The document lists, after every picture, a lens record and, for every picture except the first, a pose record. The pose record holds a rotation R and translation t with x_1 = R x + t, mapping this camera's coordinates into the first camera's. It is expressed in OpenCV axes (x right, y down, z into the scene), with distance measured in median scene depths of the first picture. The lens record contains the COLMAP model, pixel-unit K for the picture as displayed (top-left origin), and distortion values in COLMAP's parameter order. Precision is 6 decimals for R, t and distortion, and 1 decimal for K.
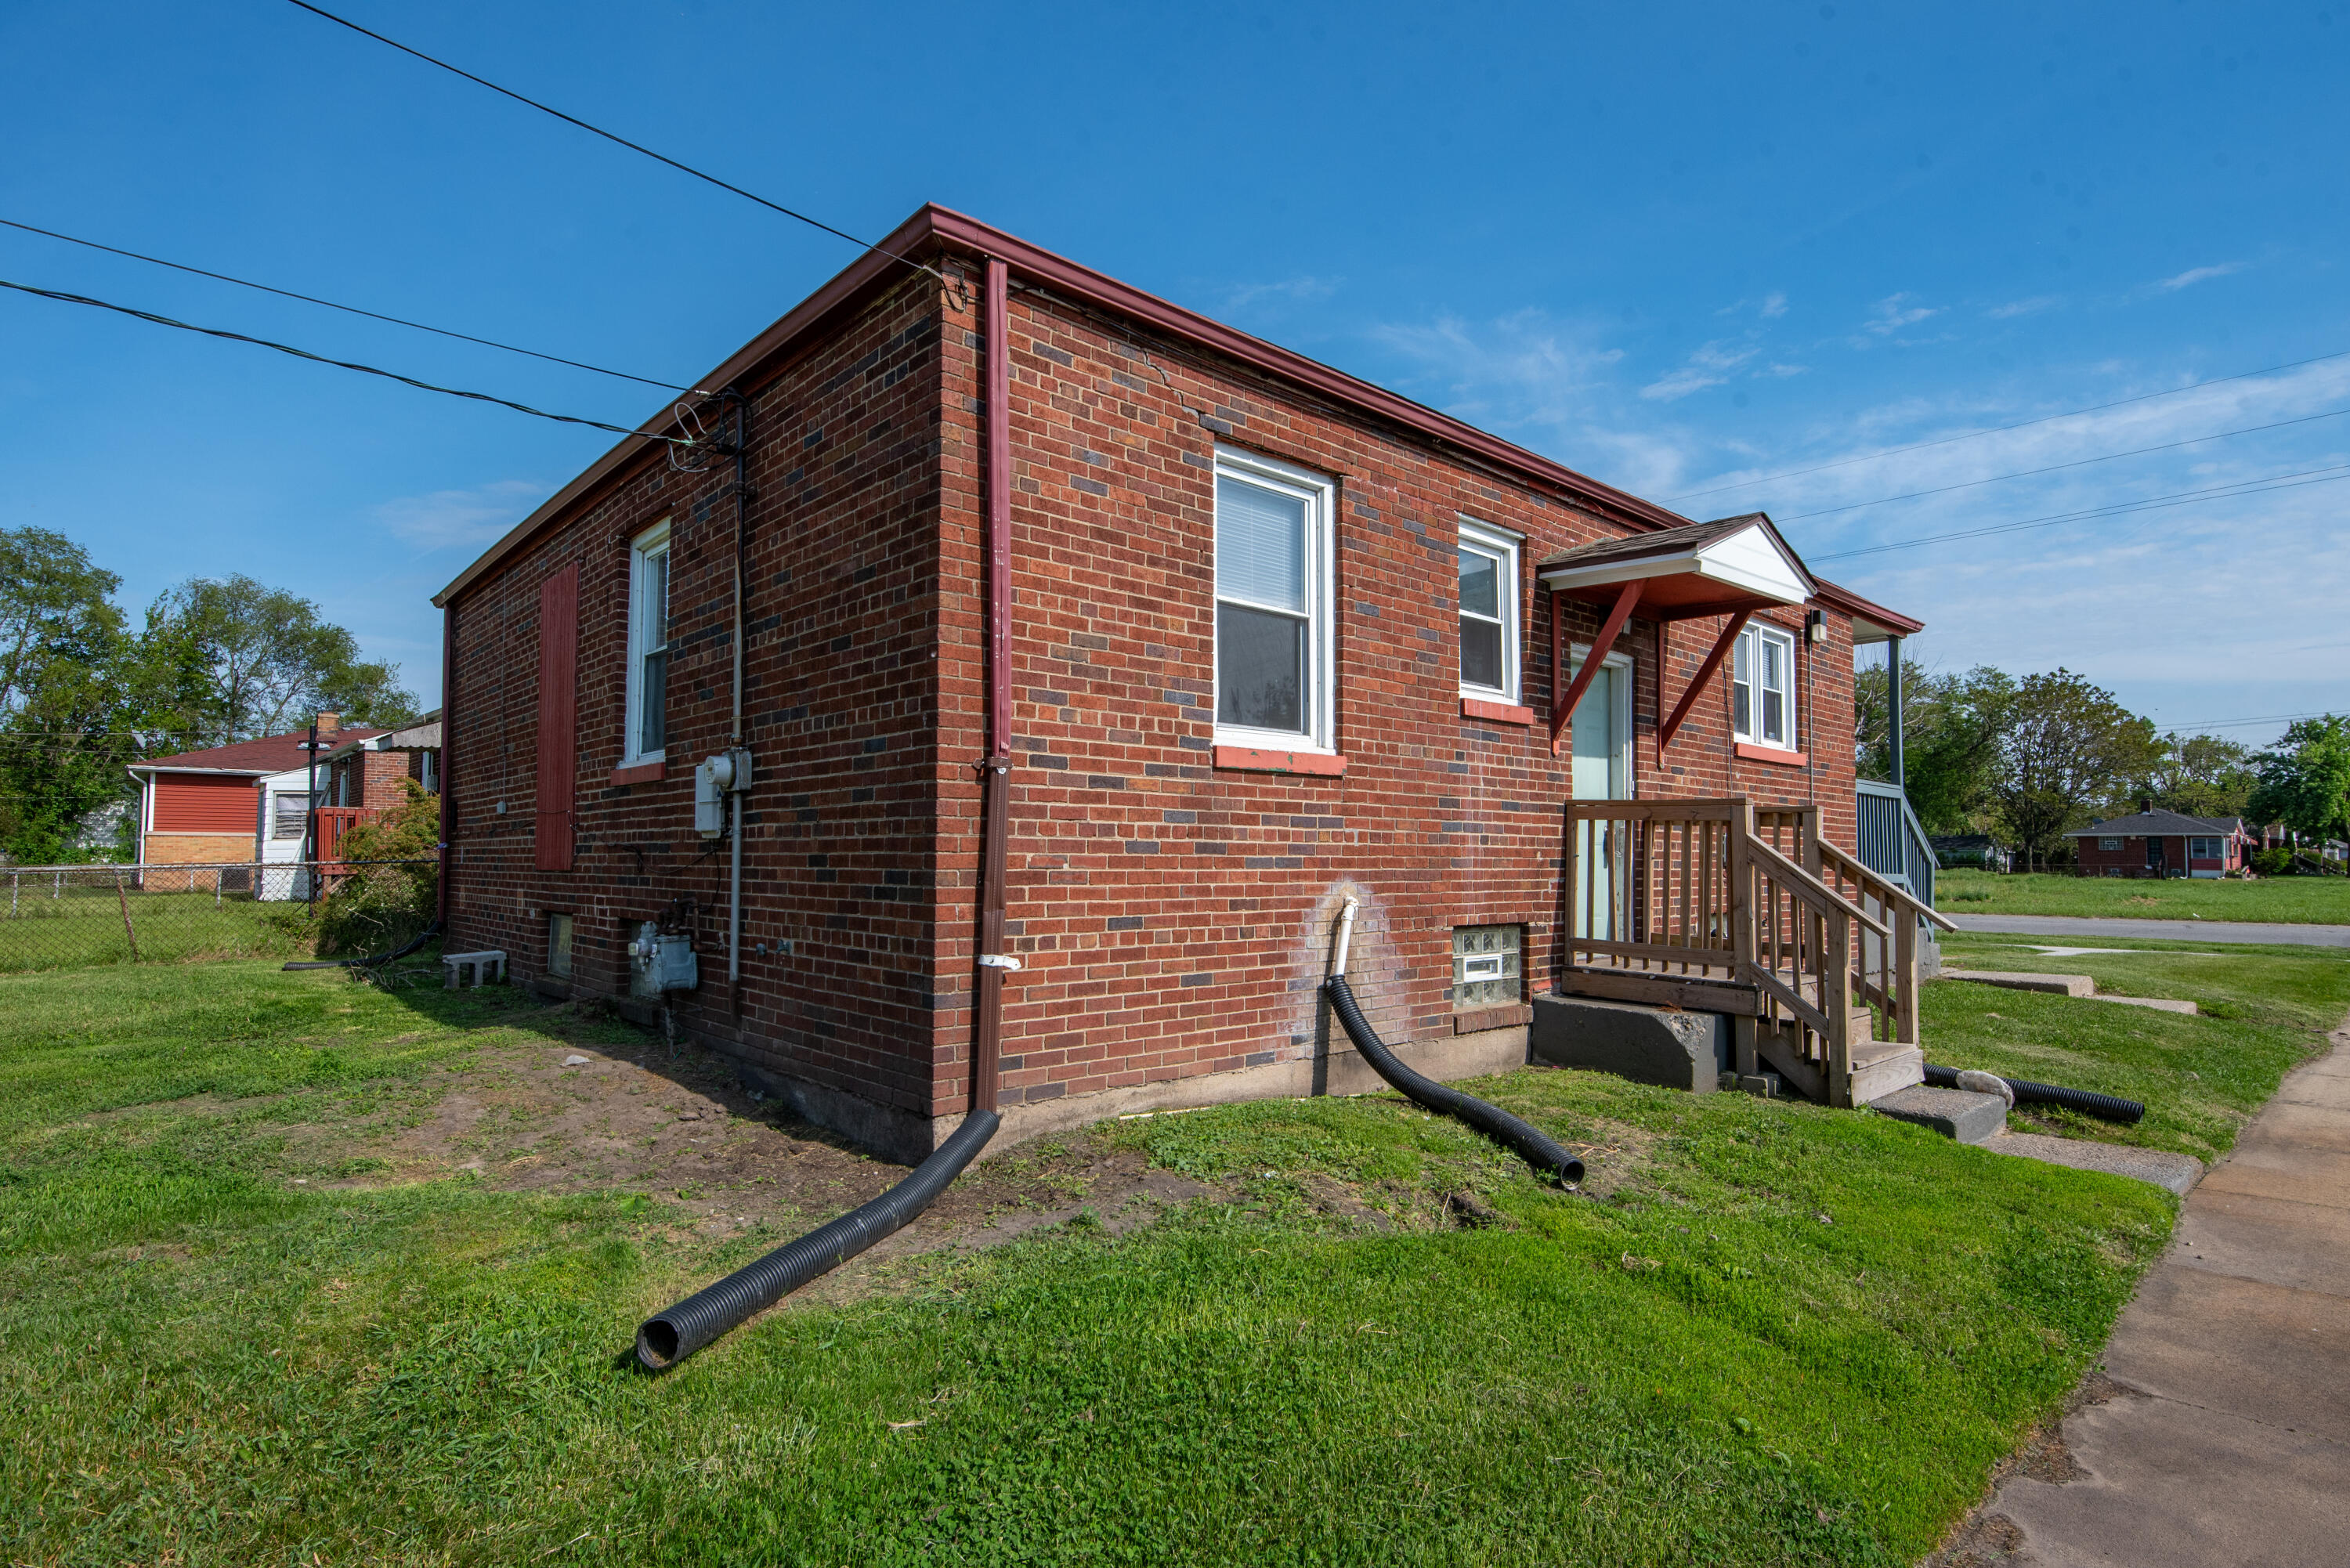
lens RADIAL K [[1202.7, 0, 1176.6], [0, 1202.7, 767.0], [0, 0, 1]] dist [0.001101, 0.000349]
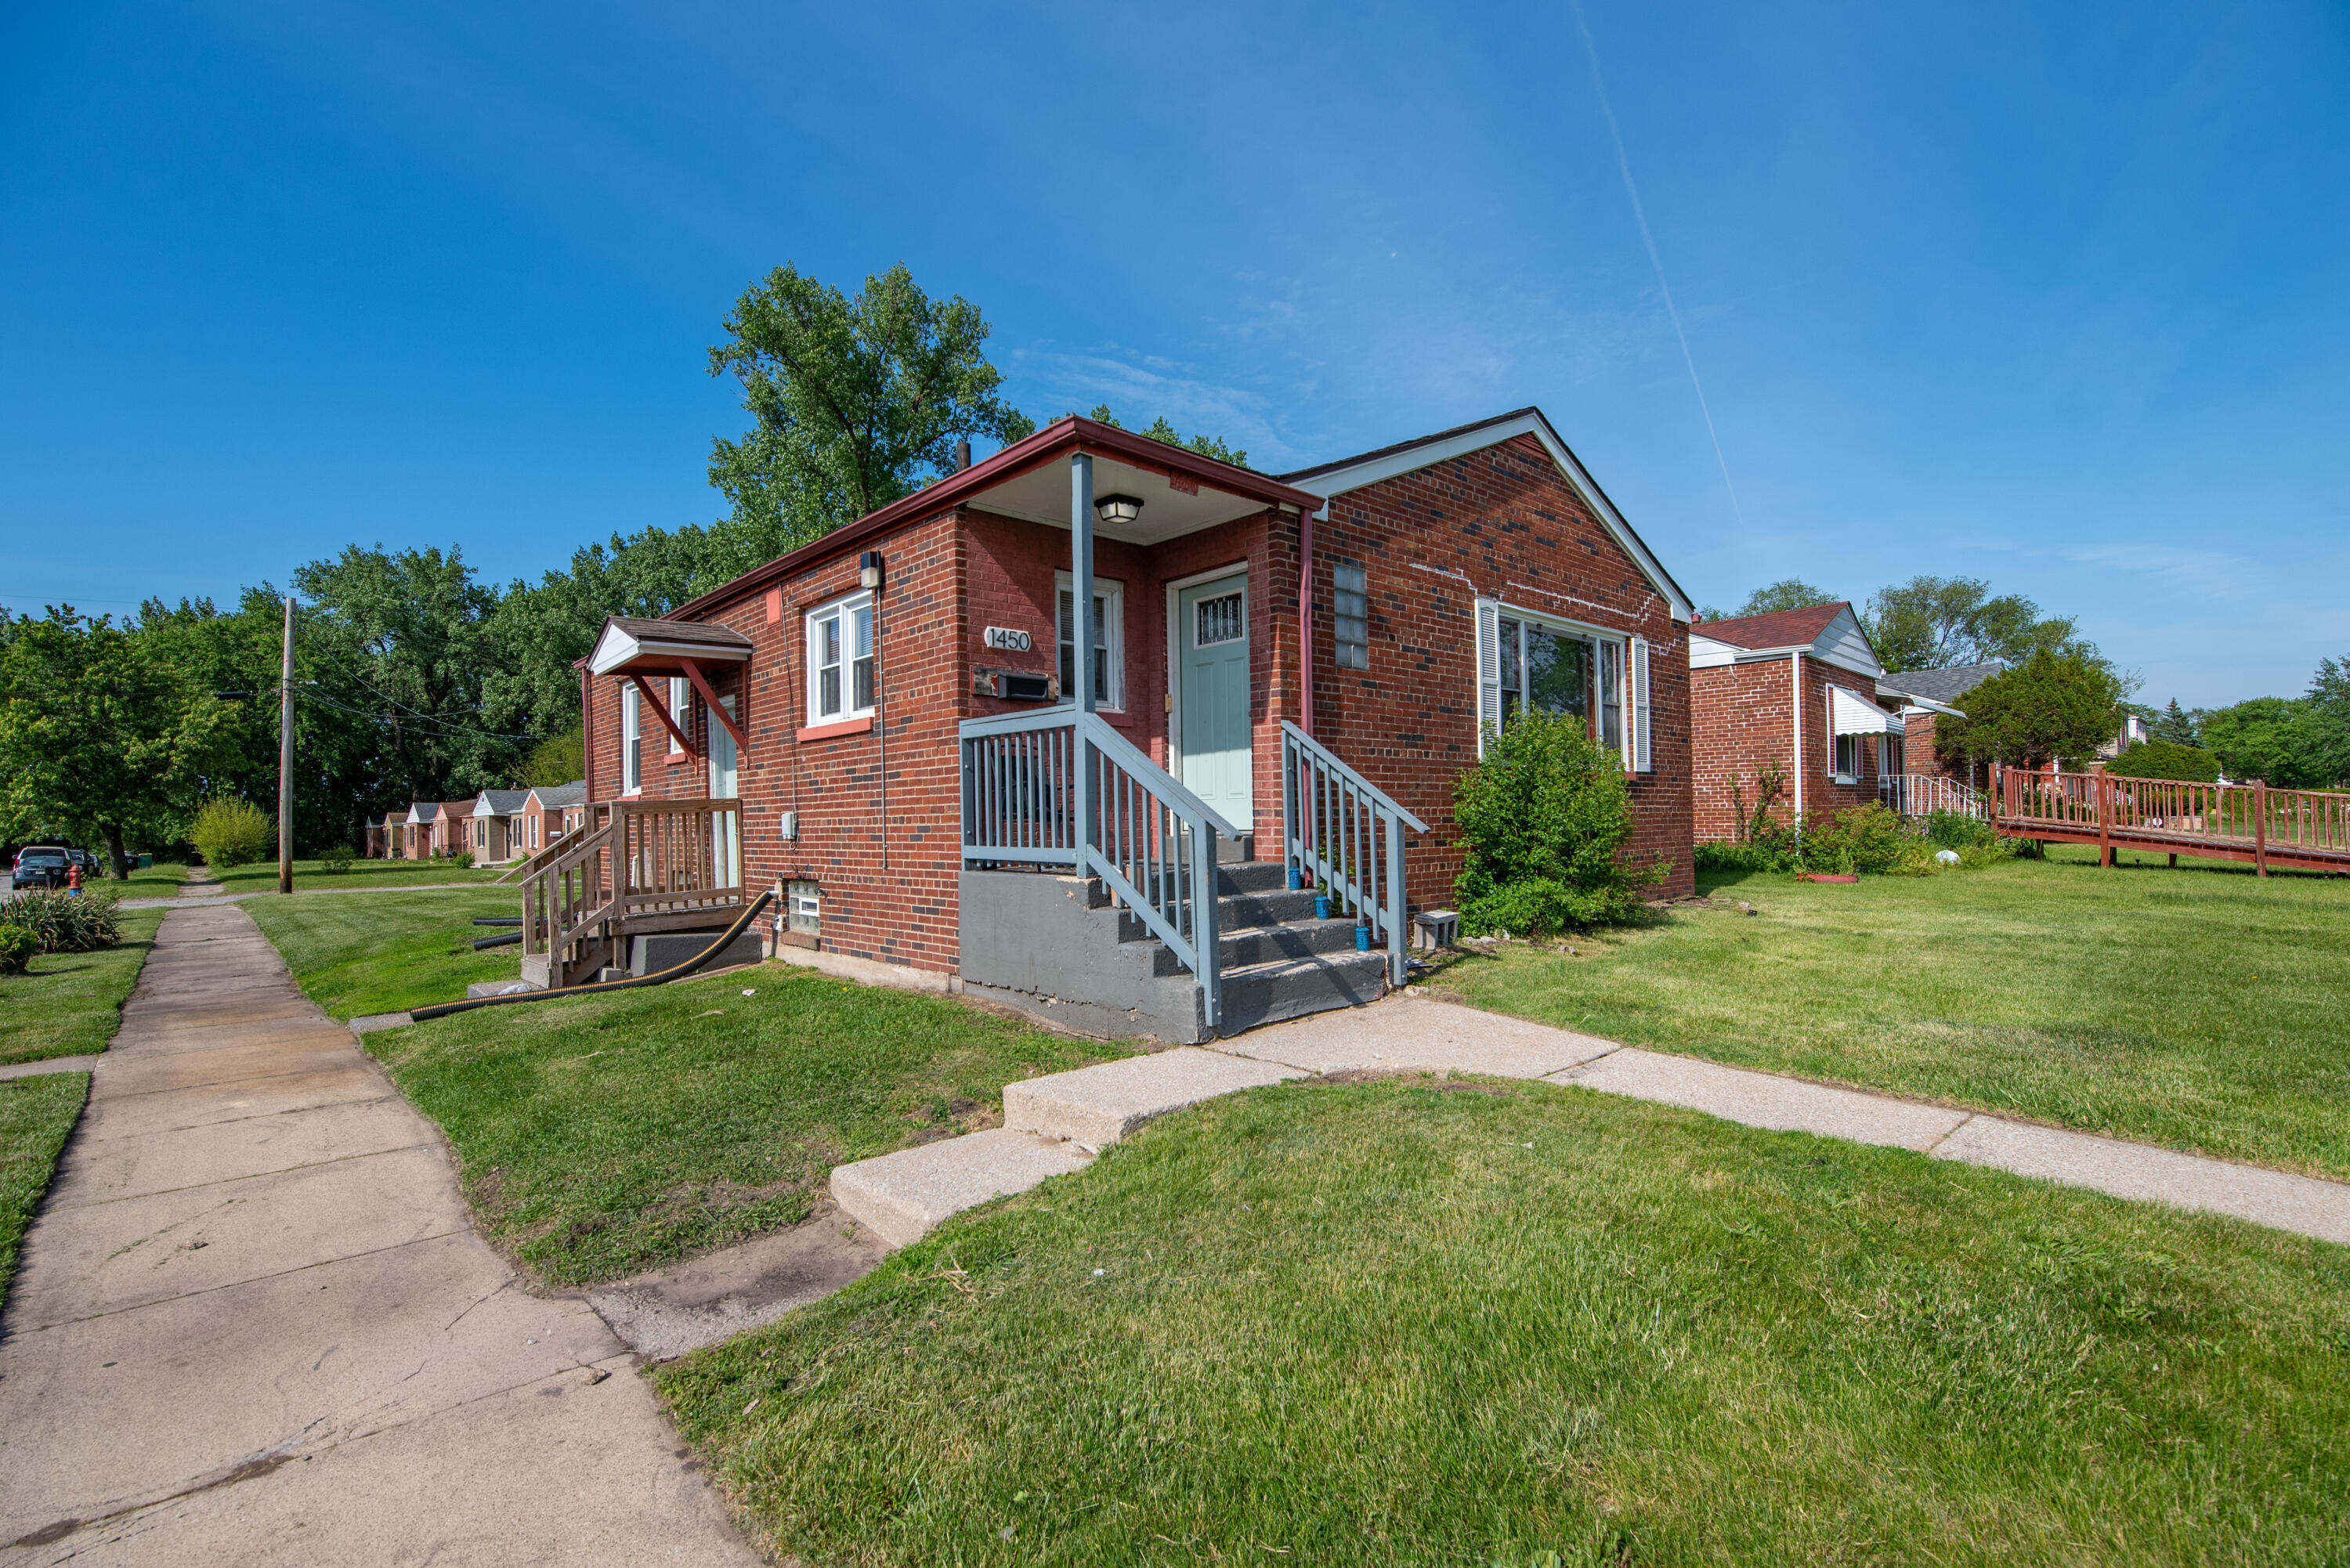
lens RADIAL K [[1019.4, 0, 1173.5], [0, 1019.4, 823.8], [0, 0, 1]] dist [-0.008958, -0.000446]
pose [[0.027970, -0.006238, -0.999589, 0.162457], [0.100212, 0.994960, -0.003405, 0.012073], [0.994573, -0.100076, 0.028454, 0.148318]]
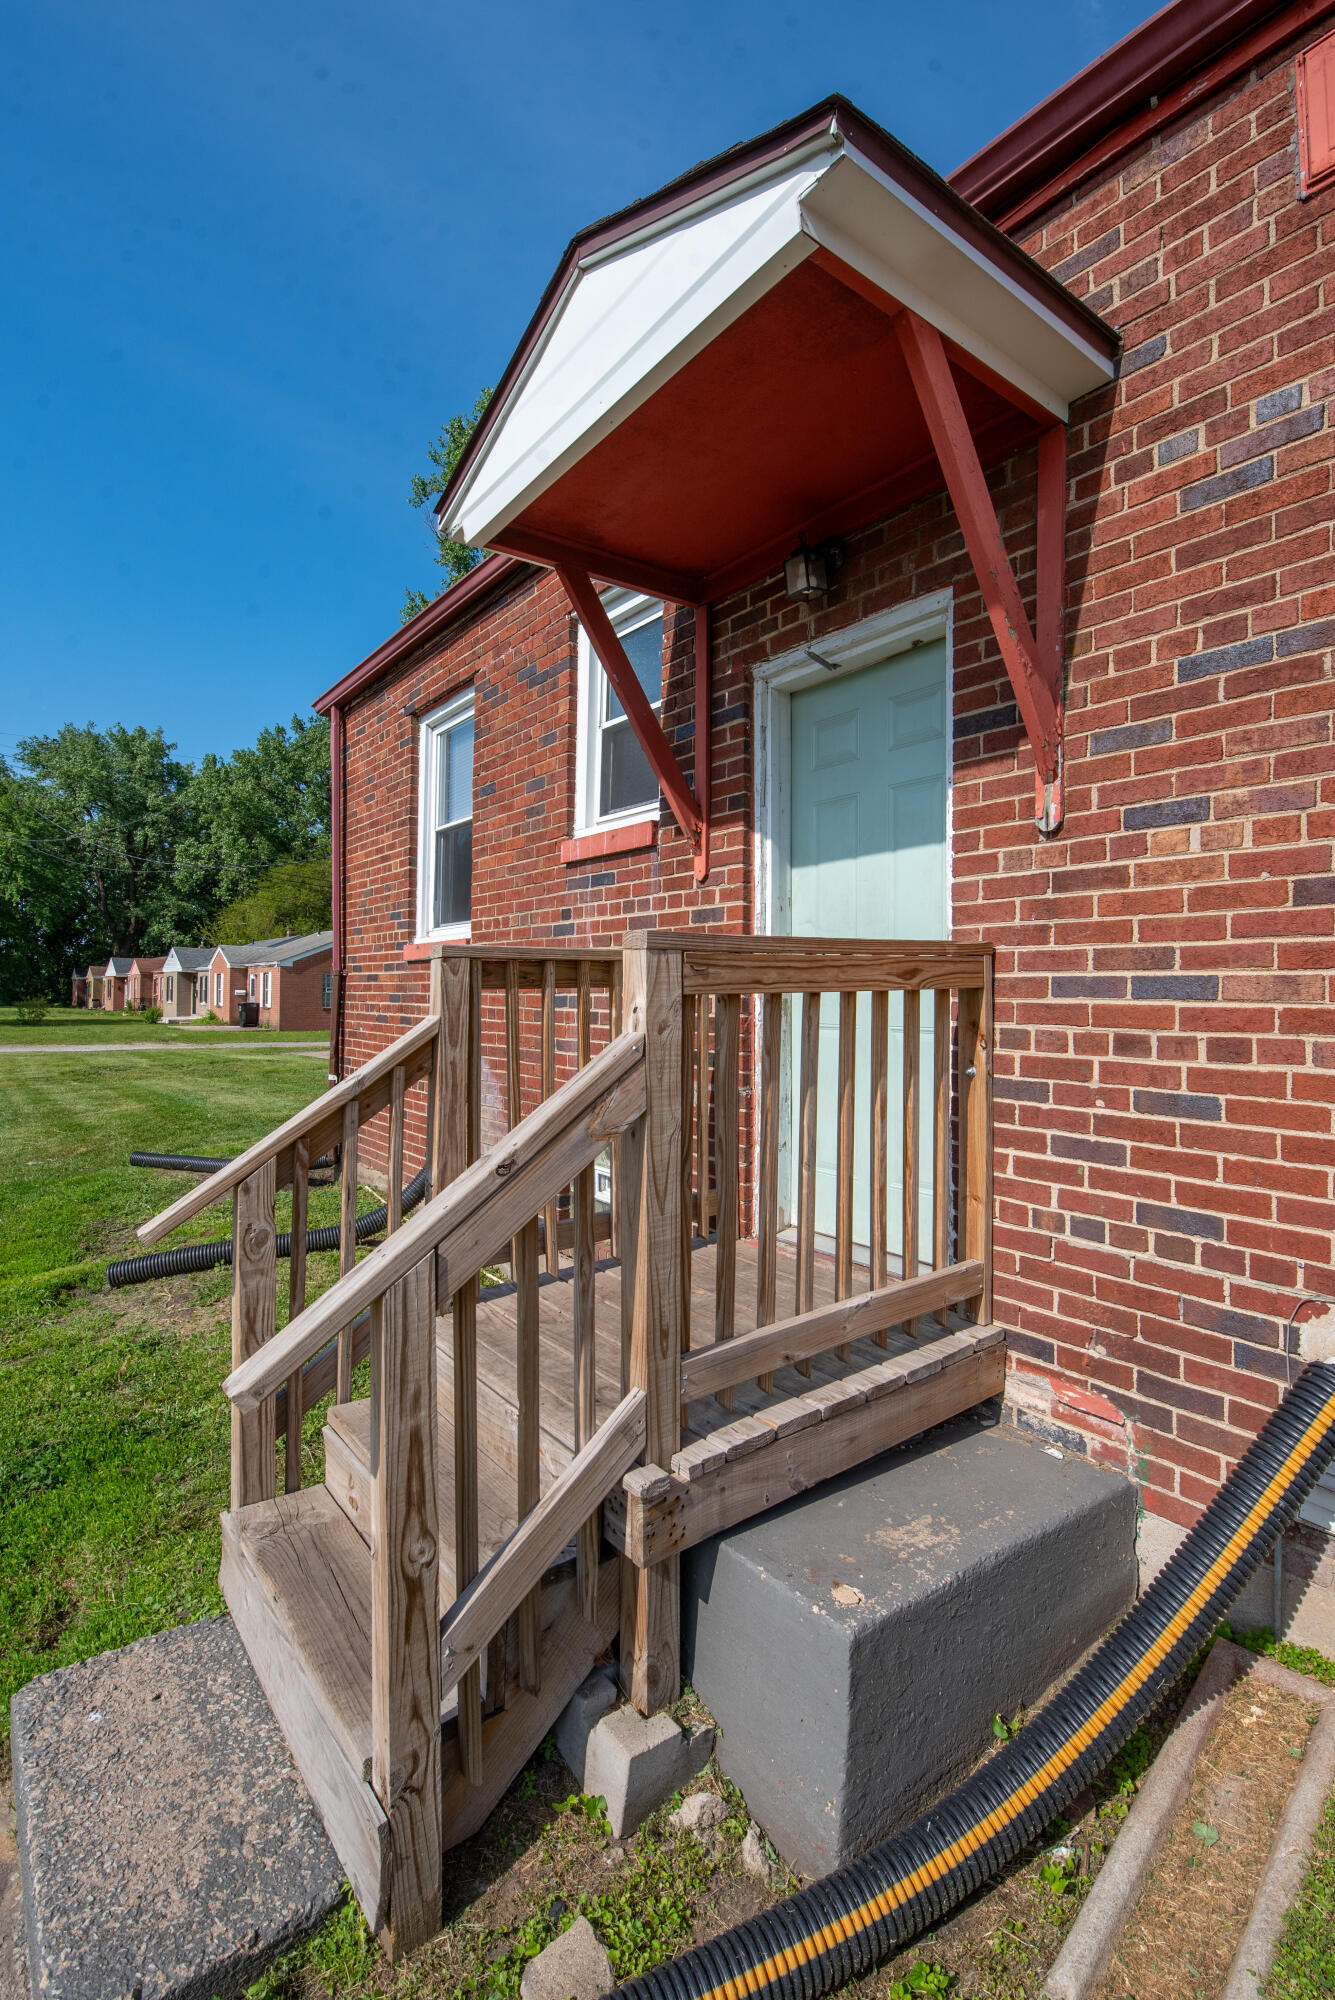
lens RADIAL K [[897.3, 0, 671.7], [0, 897.3, 1006.2], [0, 0, 1]] dist [0.001401, 0.000085]
pose [[-0.063618, 0.003424, -0.997968, 0.070663], [0.065011, 0.997884, -0.000720, 0.004928], [0.995855, -0.064925, -0.063706, 0.092336]]
